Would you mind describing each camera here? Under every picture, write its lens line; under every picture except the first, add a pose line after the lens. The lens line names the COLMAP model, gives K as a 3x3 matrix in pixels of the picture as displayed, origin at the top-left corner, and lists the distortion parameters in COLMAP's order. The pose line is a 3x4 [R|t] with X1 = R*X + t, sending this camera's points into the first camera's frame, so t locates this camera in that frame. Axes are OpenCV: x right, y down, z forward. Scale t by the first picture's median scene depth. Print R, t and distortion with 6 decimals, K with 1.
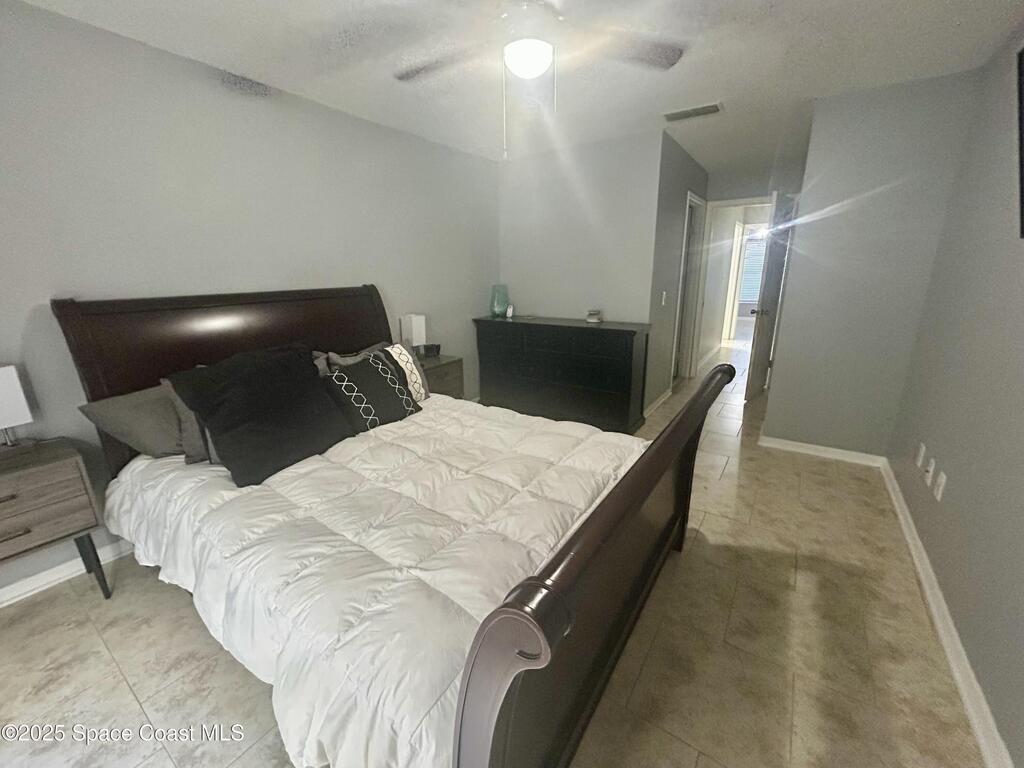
lens RADIAL K [[412.1, 0, 513.4], [0, 412.1, 382.7], [0, 0, 1]] dist [0.002183, -0.000279]
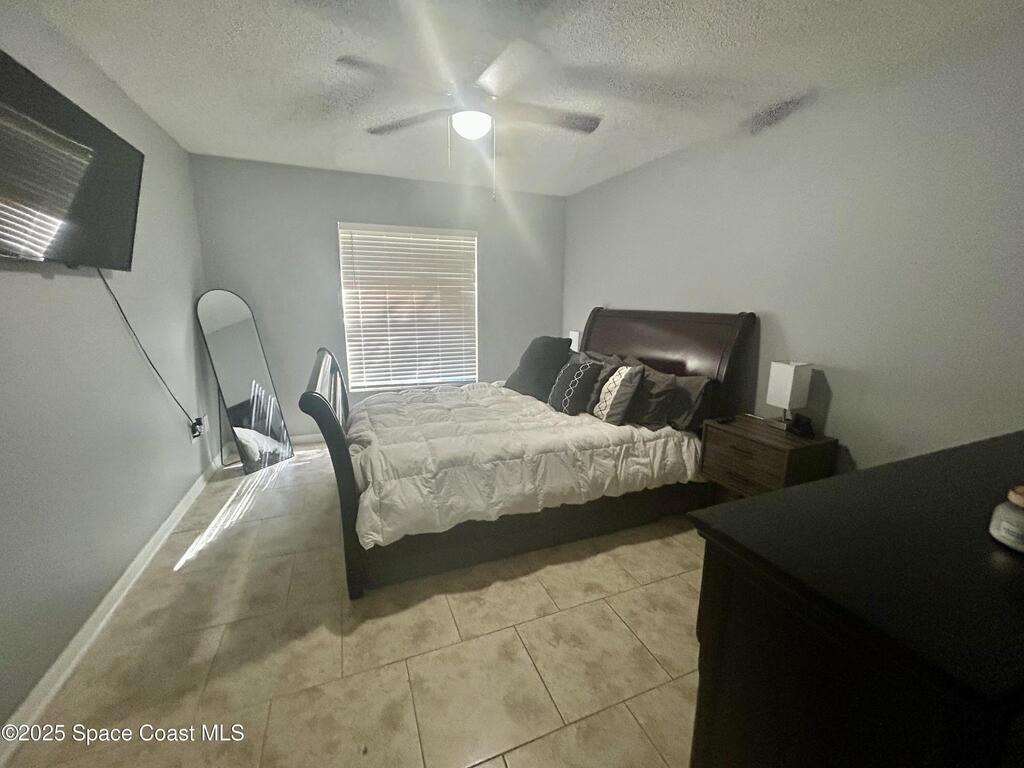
lens RADIAL K [[412.1, 0, 511.8], [0, 412.1, 382.4], [0, 0, 1]] dist [0.002183, -0.000279]
pose [[-0.550354, 0.178100, -0.815715, 0.898848], [-0.230955, 0.906390, 0.353720, -0.439950], [0.802353, 0.383064, -0.457702, 1.572580]]
